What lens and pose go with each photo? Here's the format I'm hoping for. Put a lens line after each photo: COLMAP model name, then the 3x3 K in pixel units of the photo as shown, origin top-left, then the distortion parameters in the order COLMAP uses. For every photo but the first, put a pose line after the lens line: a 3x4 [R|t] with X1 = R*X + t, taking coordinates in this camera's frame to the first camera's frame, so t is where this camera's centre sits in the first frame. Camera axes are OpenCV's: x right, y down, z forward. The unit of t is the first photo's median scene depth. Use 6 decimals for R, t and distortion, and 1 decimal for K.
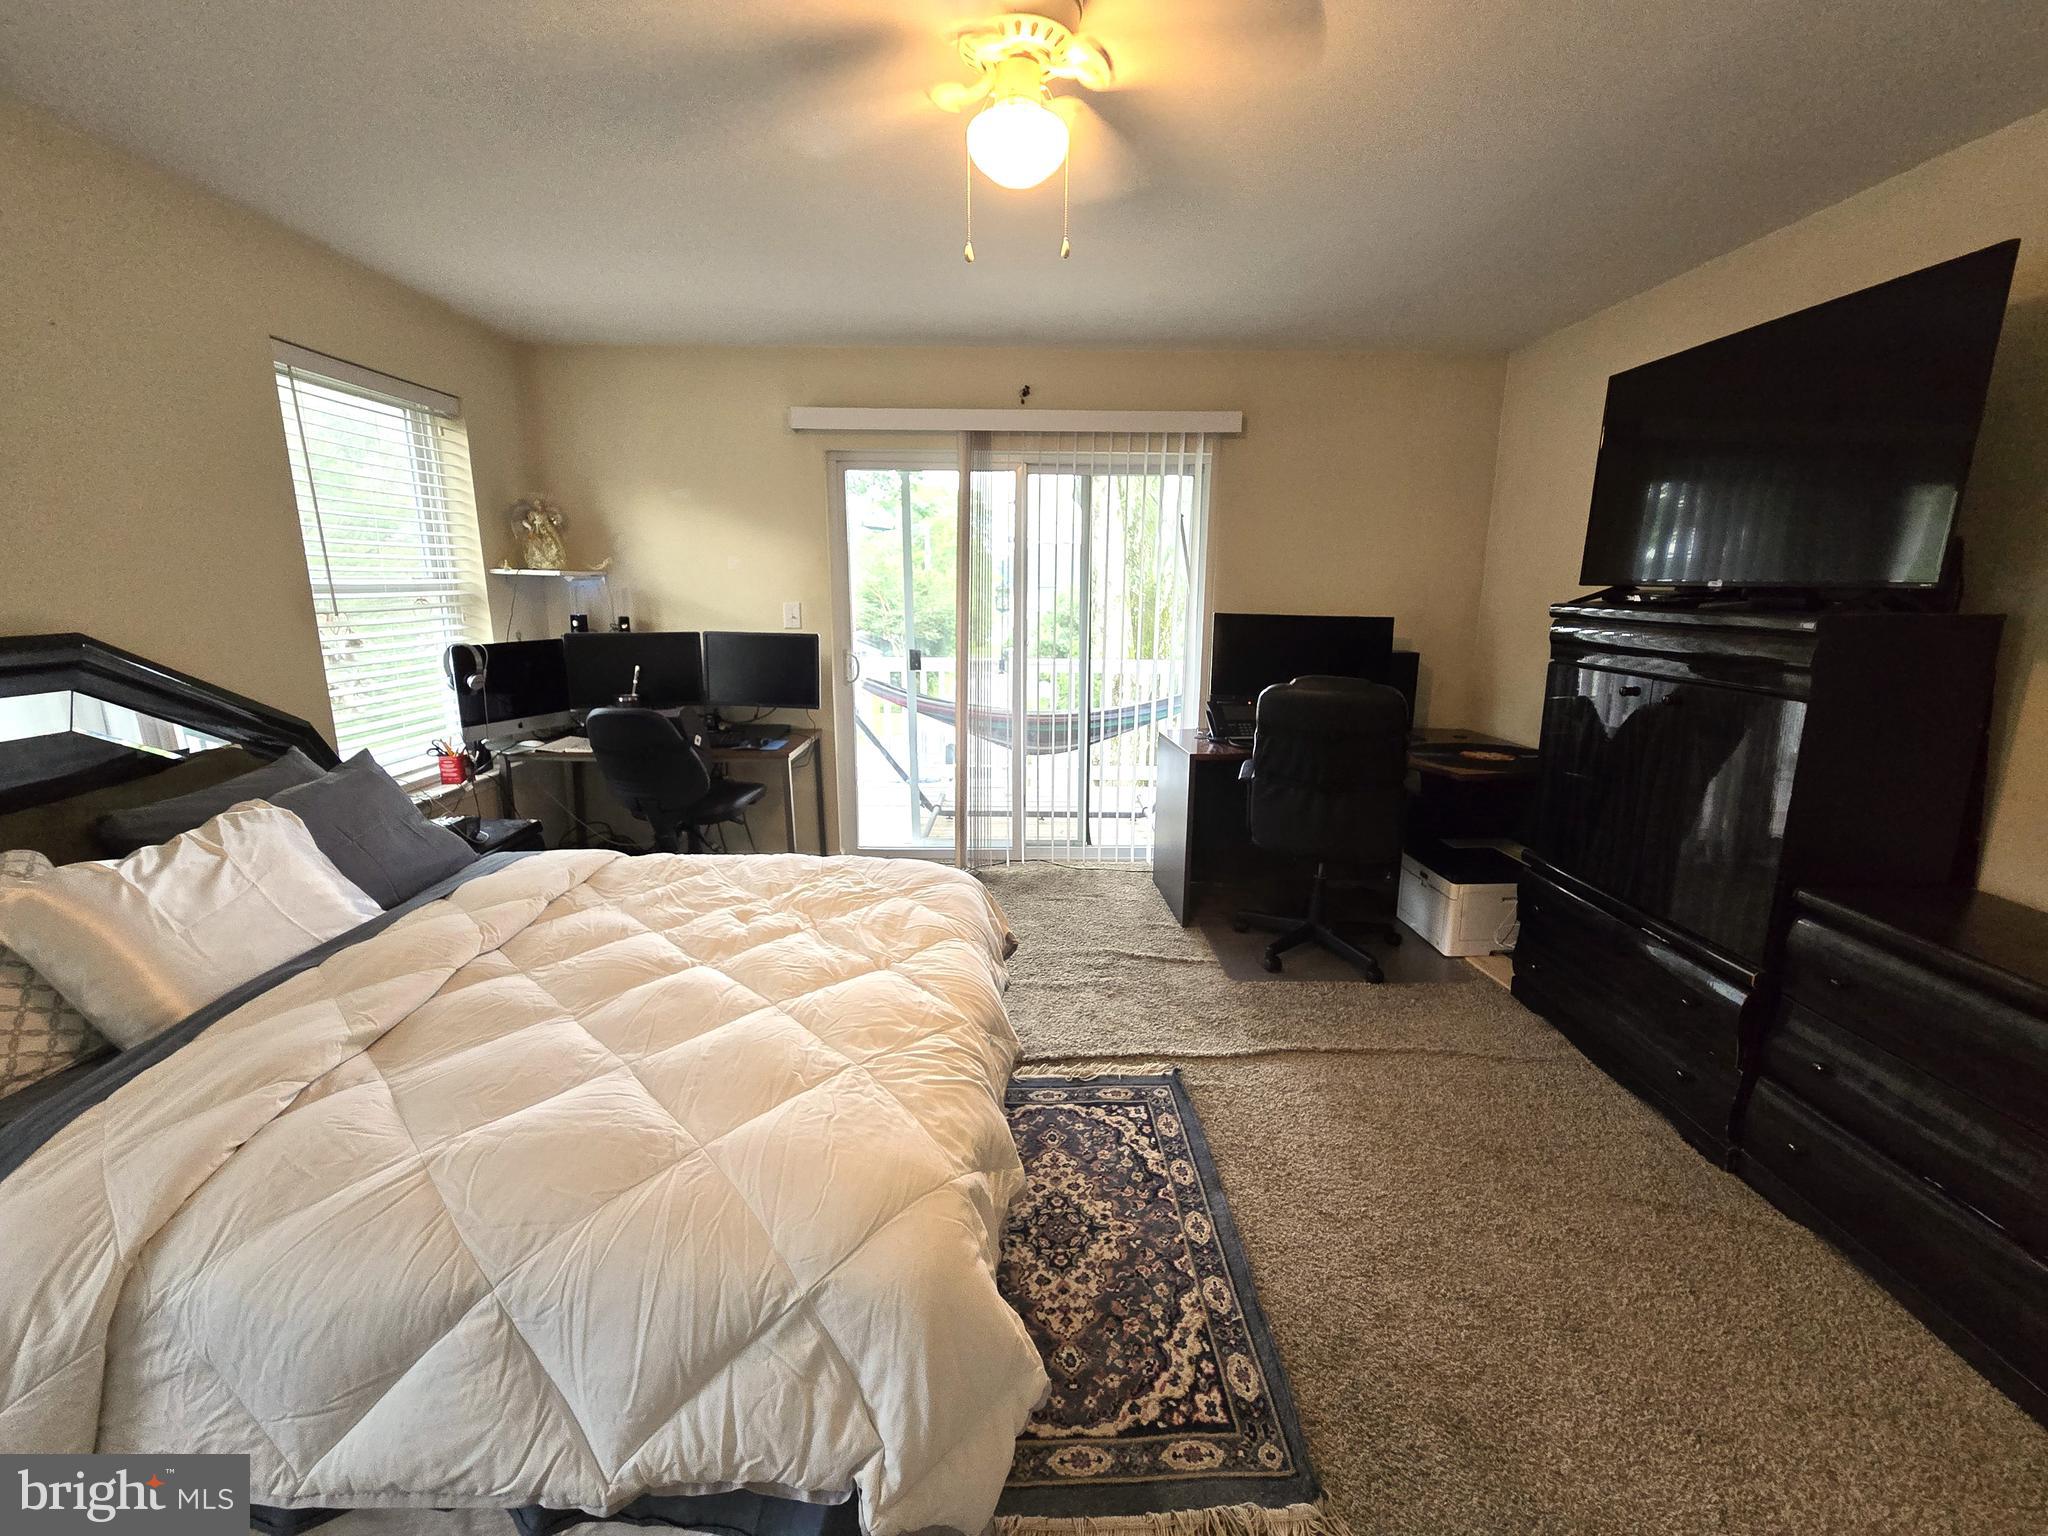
lens RADIAL K [[849.7, 0, 1023.0], [0, 849.7, 755.6], [0, 0, 1]] dist [0.000277, -0.000644]
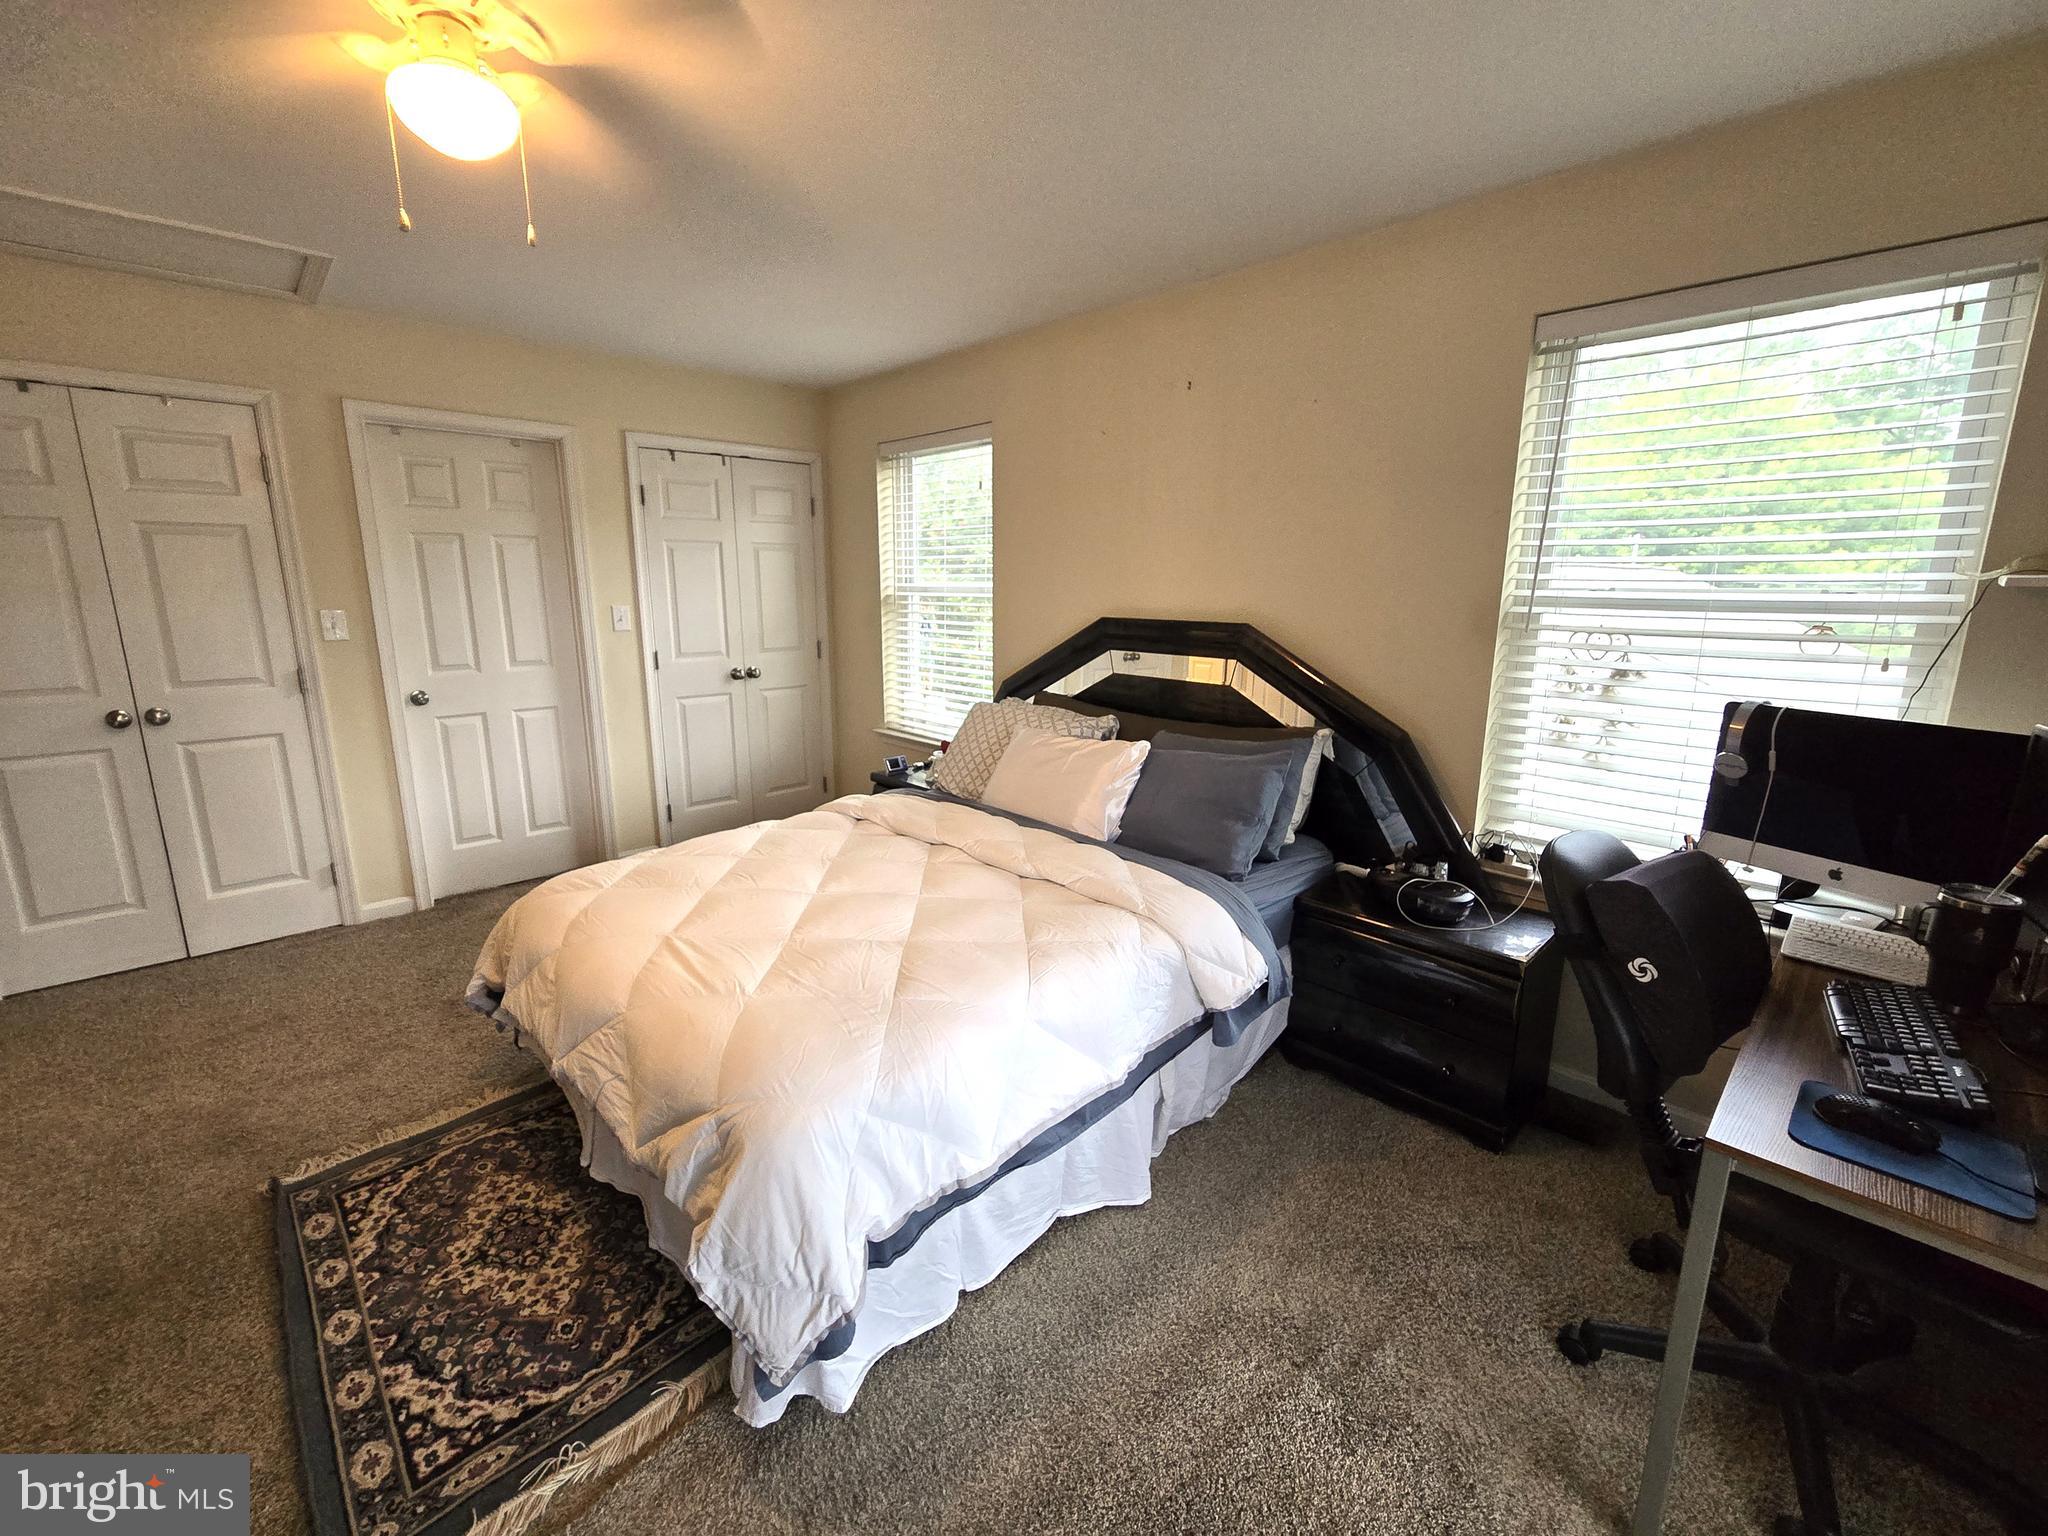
lens RADIAL K [[849.7, 0, 1023.0], [0, 849.7, 755.6], [0, 0, 1]] dist [0.000277, -0.000644]
pose [[-0.728952, 0.128297, -0.672435, 0.165872], [-0.147883, 0.929575, 0.337670, -0.303998], [0.668401, 0.345587, -0.658642, 1.462555]]
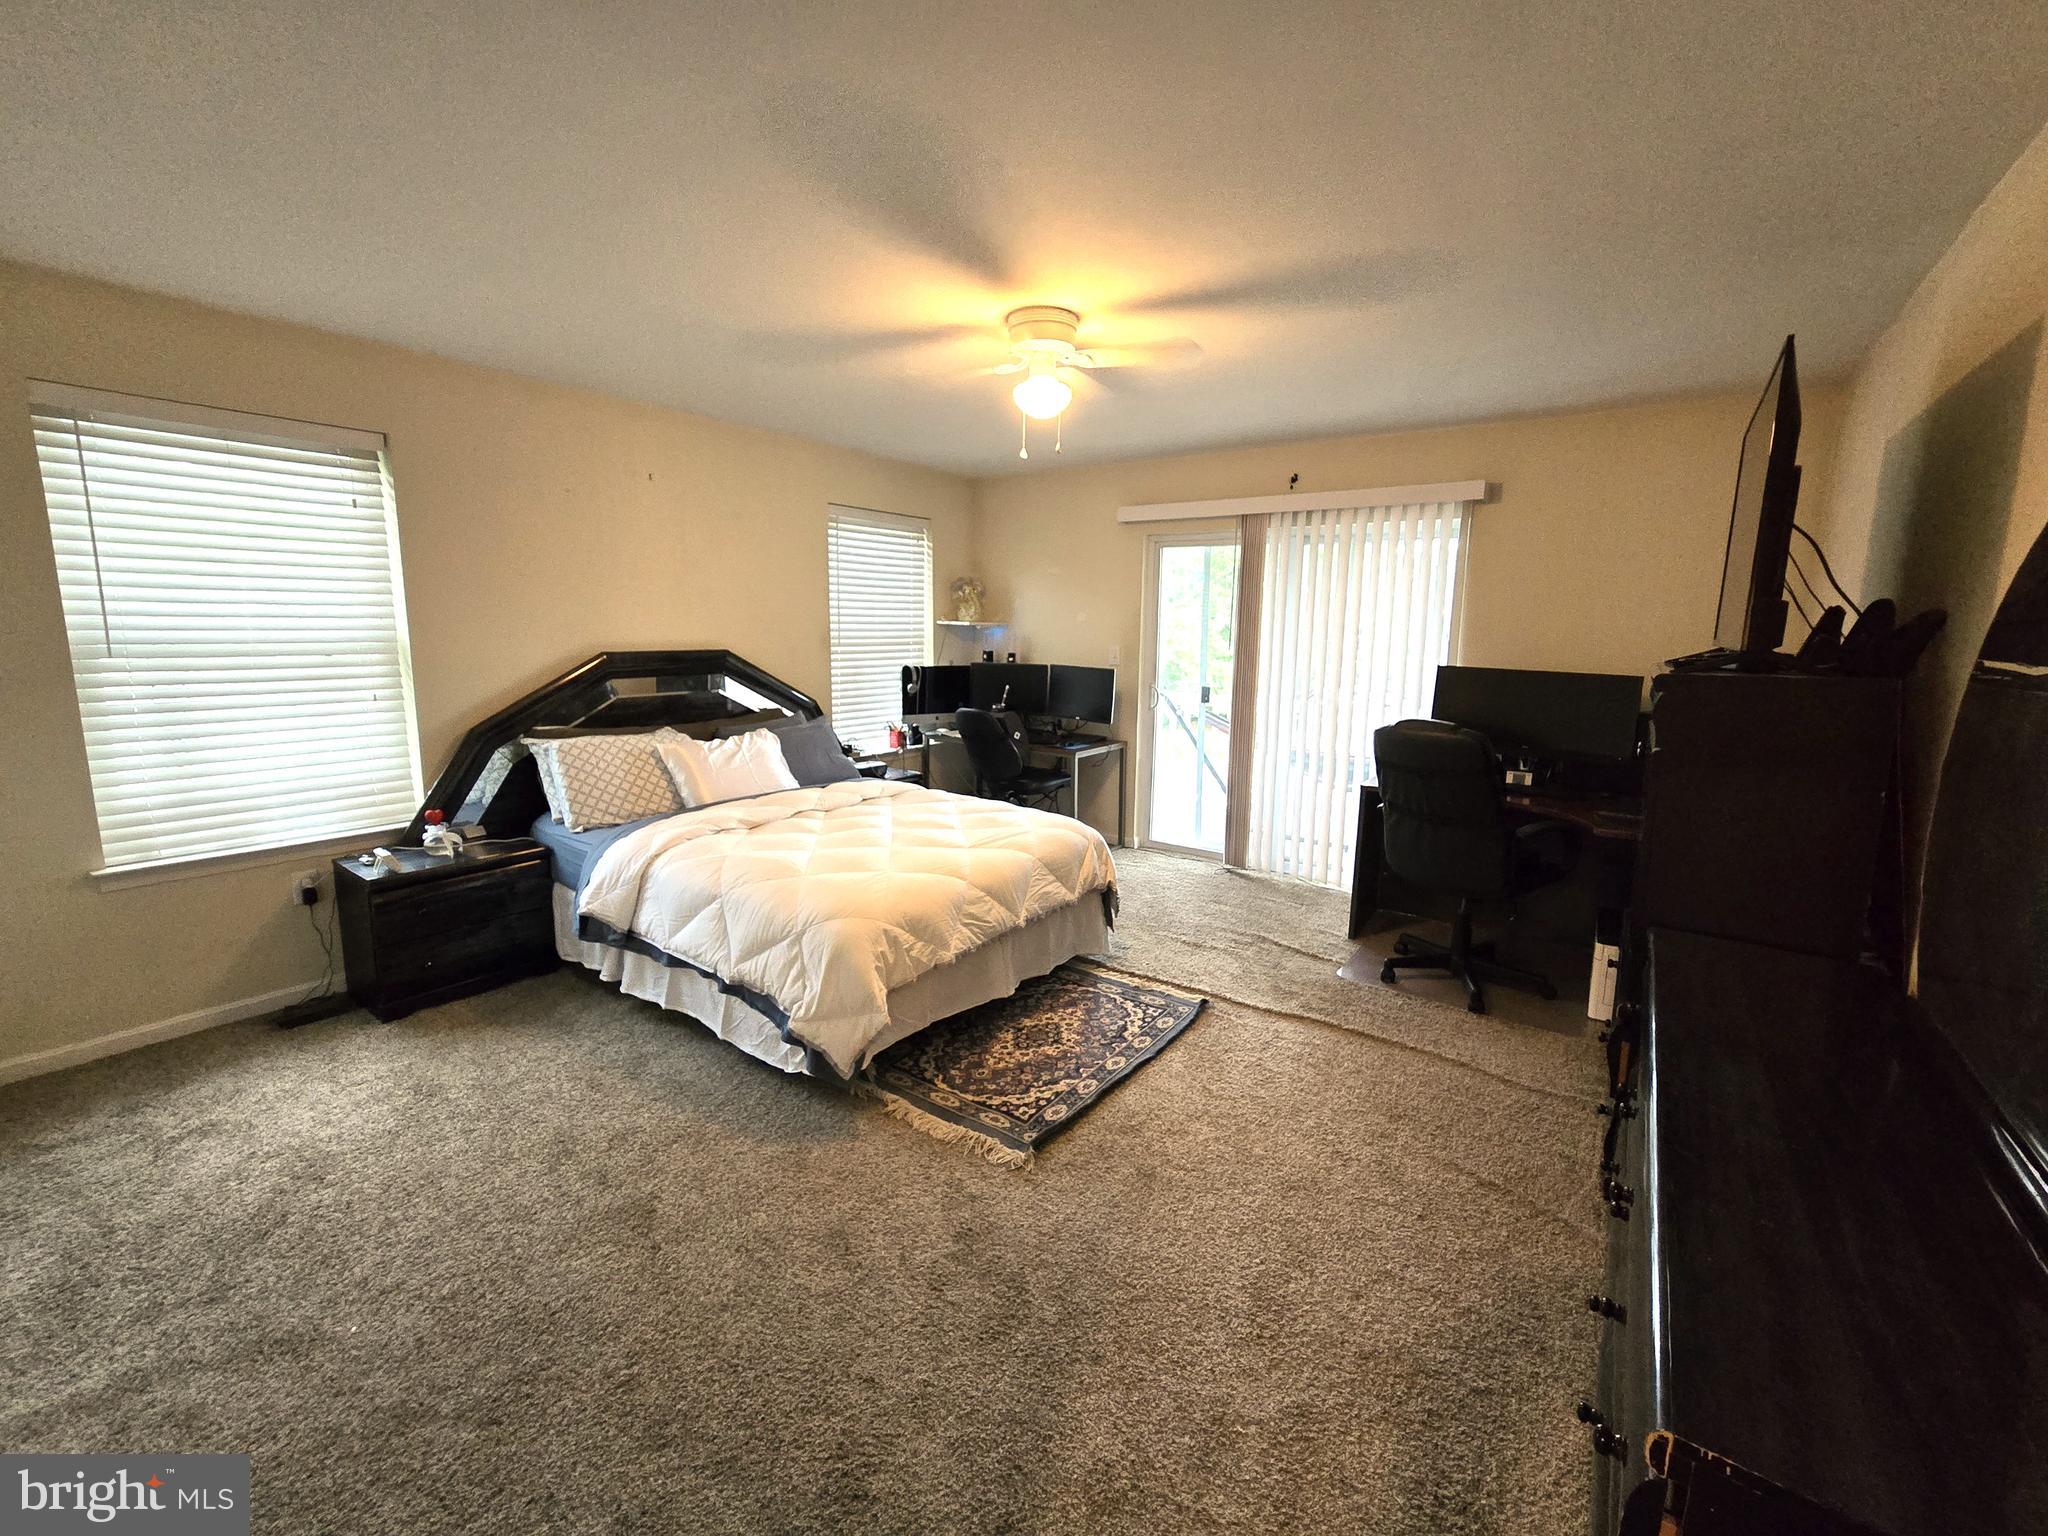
lens RADIAL K [[849.7, 0, 1023.0], [0, 849.7, 755.6], [0, 0, 1]] dist [0.000277, -0.000644]
pose [[0.799977, 0.100057, -0.591630, 0.720722], [-0.132682, 0.991089, -0.011793, 0.047706], [0.585178, 0.087933, 0.806123, -0.274857]]
